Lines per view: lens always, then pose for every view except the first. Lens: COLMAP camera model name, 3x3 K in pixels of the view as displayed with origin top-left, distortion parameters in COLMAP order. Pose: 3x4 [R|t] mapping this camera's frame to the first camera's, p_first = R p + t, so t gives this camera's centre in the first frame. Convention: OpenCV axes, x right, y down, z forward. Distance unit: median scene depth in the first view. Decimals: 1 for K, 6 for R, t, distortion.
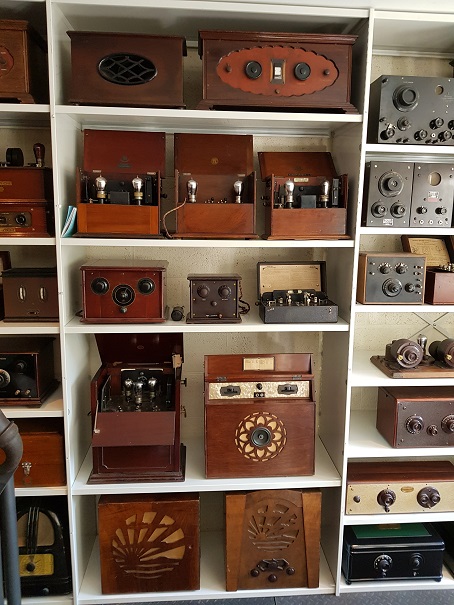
lens RADIAL K [[472.1, 0, 228.1], [0, 472.1, 290.7], [0, 0, 1]] dist [0.040070, -0.063643]
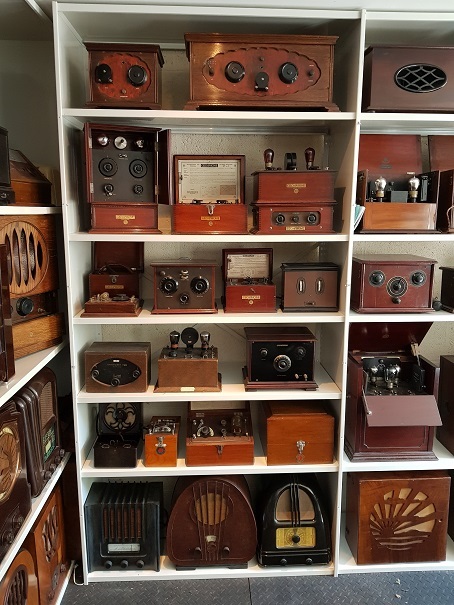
lens RADIAL K [[472.1, 0, 226.5], [0, 472.1, 292.4], [0, 0, 1]] dist [0.040070, -0.063643]
pose [[0.999565, -0.010698, -0.027488, -0.529444], [0.010897, 0.999915, 0.007101, 0.008986], [0.027410, -0.007398, 0.999597, -0.084304]]
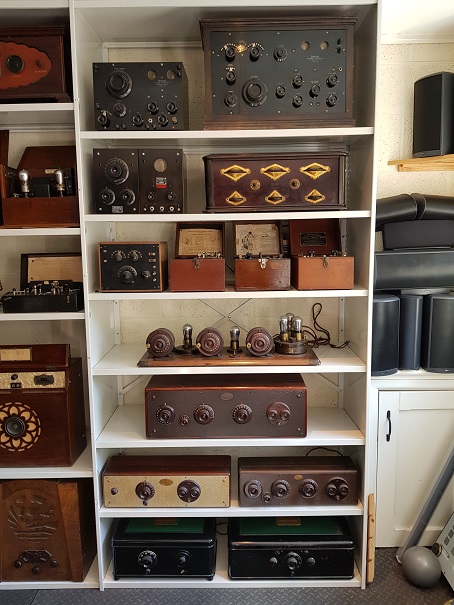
lens RADIAL K [[472.1, 0, 211.6], [0, 472.1, 293.0], [0, 0, 1]] dist [0.040070, -0.063643]
pose [[0.996336, -0.014096, -0.084352, 0.567064], [0.011830, 0.999557, -0.027308, 0.056242], [0.084699, 0.026210, 0.996062, 0.023063]]
